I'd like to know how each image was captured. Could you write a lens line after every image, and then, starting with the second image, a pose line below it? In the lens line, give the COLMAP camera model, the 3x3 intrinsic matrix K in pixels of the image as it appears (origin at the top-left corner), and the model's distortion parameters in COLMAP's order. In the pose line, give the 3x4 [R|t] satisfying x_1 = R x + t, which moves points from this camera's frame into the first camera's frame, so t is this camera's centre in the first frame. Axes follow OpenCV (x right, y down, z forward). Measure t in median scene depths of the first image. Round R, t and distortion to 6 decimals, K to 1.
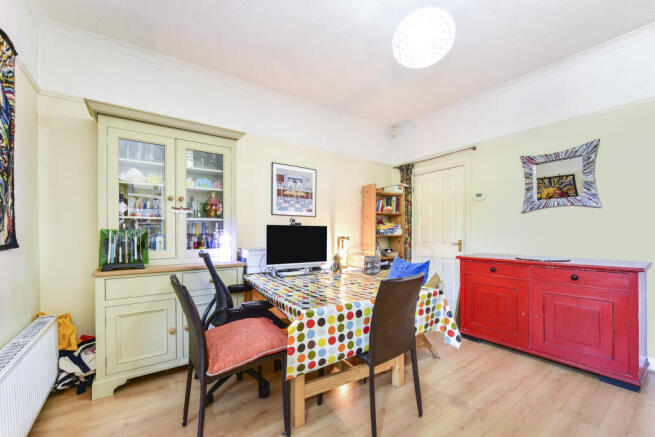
lens RADIAL K [[276.8, 0, 326.1], [0, 276.8, 233.6], [0, 0, 1]] dist [0.000878, 0.000002]
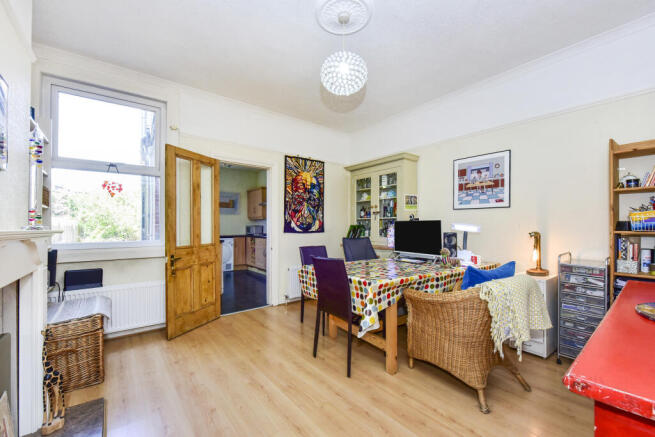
lens RADIAL K [[276.8, 0, 326.1], [0, 276.8, 233.6], [0, 0, 1]] dist [0.000878, 0.000002]
pose [[0.040901, 0.025610, -0.998835, 0.827207], [-0.000702, 0.999672, 0.025602, -0.002914], [0.999163, -0.000346, 0.040905, 0.455405]]
